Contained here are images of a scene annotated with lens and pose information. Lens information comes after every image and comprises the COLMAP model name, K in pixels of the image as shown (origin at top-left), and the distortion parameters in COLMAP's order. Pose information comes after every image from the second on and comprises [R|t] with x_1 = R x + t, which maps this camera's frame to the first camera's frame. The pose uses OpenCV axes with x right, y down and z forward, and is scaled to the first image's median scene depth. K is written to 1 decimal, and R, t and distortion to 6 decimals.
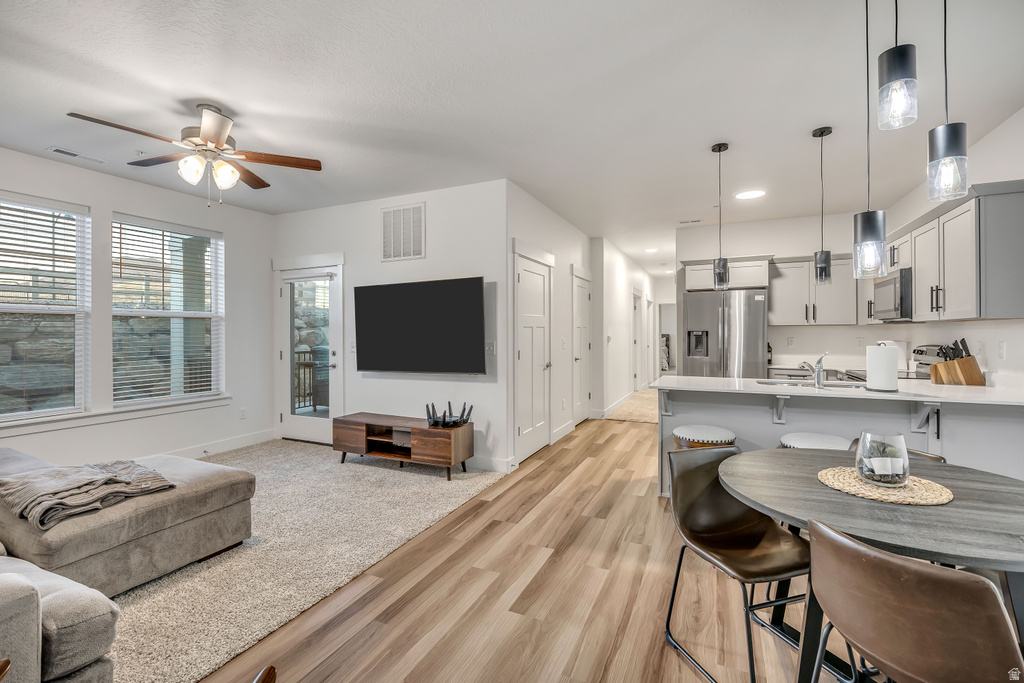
lens RADIAL K [[458.4, 0, 506.5], [0, 458.4, 332.7], [0, 0, 1]] dist [-0.009439, 0.002291]
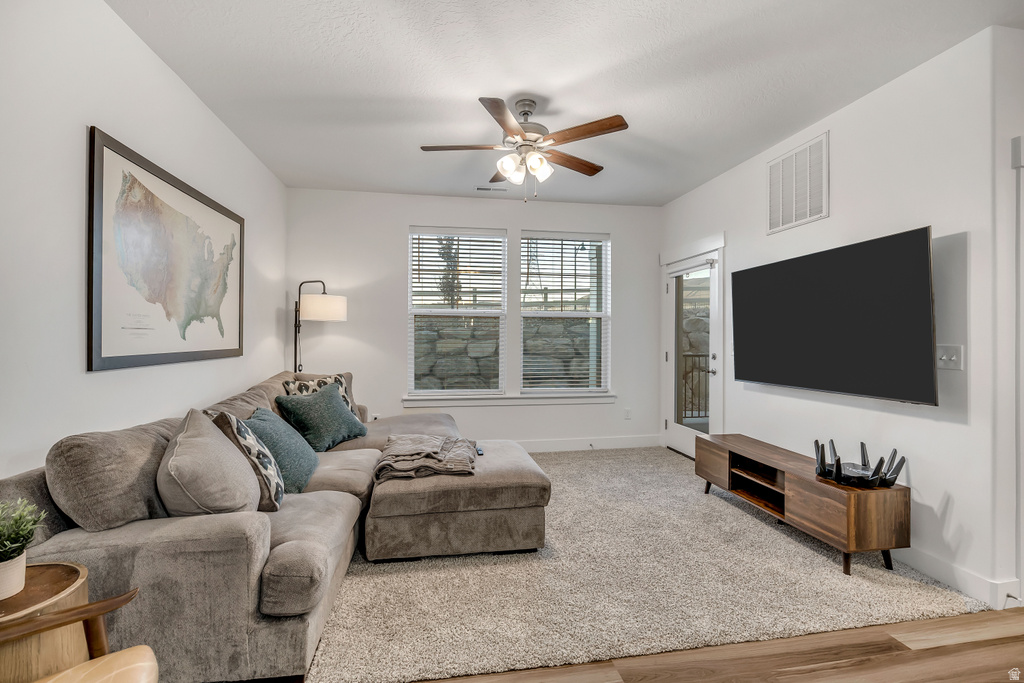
lens RADIAL K [[458.4, 0, 512.8], [0, 458.4, 336.6], [0, 0, 1]] dist [-0.009439, 0.002291]
pose [[0.571368, 0.006230, -0.820670, 0.118394], [-0.007643, 0.999968, 0.002270, 0.012400], [0.820658, 0.004975, 0.571398, 0.302543]]
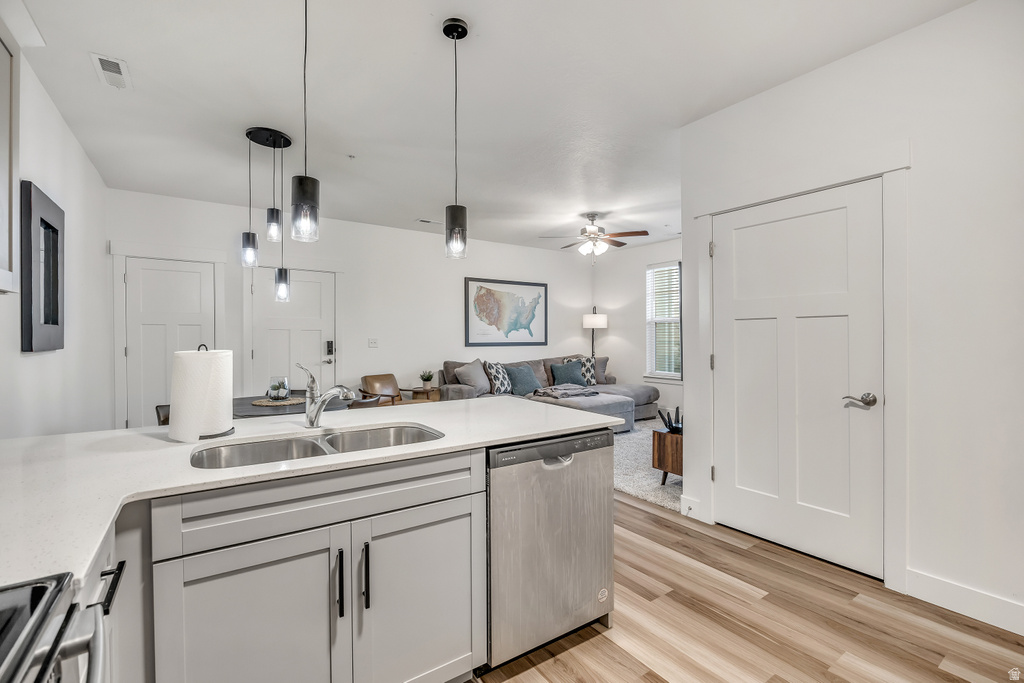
lens RADIAL K [[458.4, 0, 514.0], [0, 458.4, 336.2], [0, 0, 1]] dist [-0.009439, 0.002291]
pose [[-0.504548, 0.002767, -0.863379, 0.886847], [0.002519, 0.999995, 0.001732, 0.012870], [0.863380, -0.001301, -0.504553, 1.268741]]
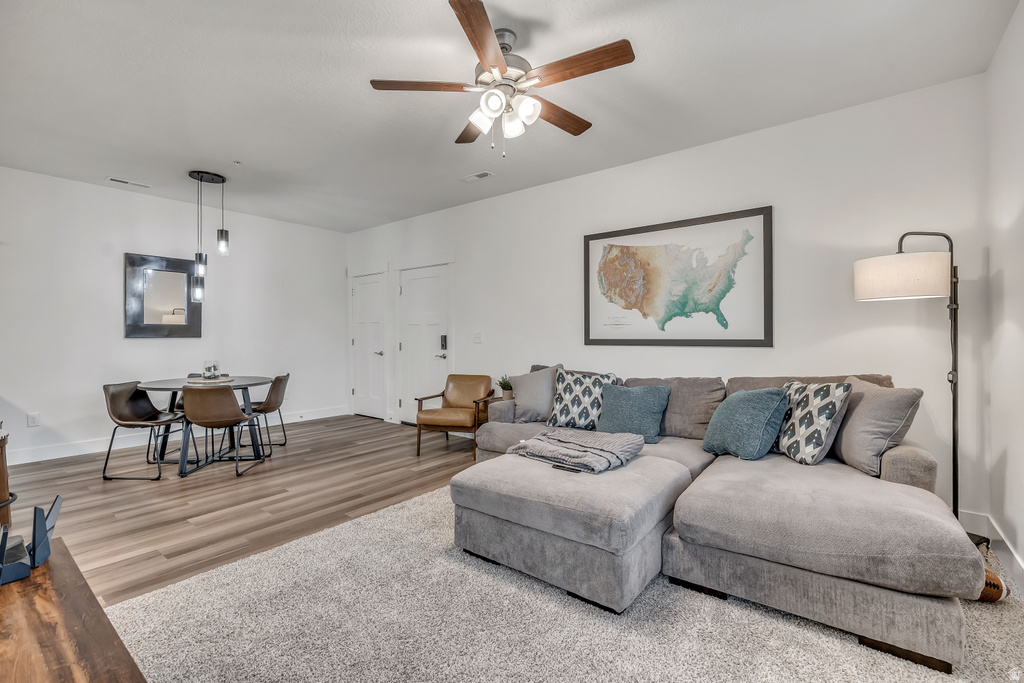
lens RADIAL K [[458.4, 0, 511.5], [0, 458.4, 337.8], [0, 0, 1]] dist [-0.009439, 0.002291]
pose [[-0.971561, 0.002764, 0.236773, -0.648453], [0.003693, 0.999987, 0.003482, 0.033365], [-0.236761, 0.004258, -0.971559, 1.349283]]
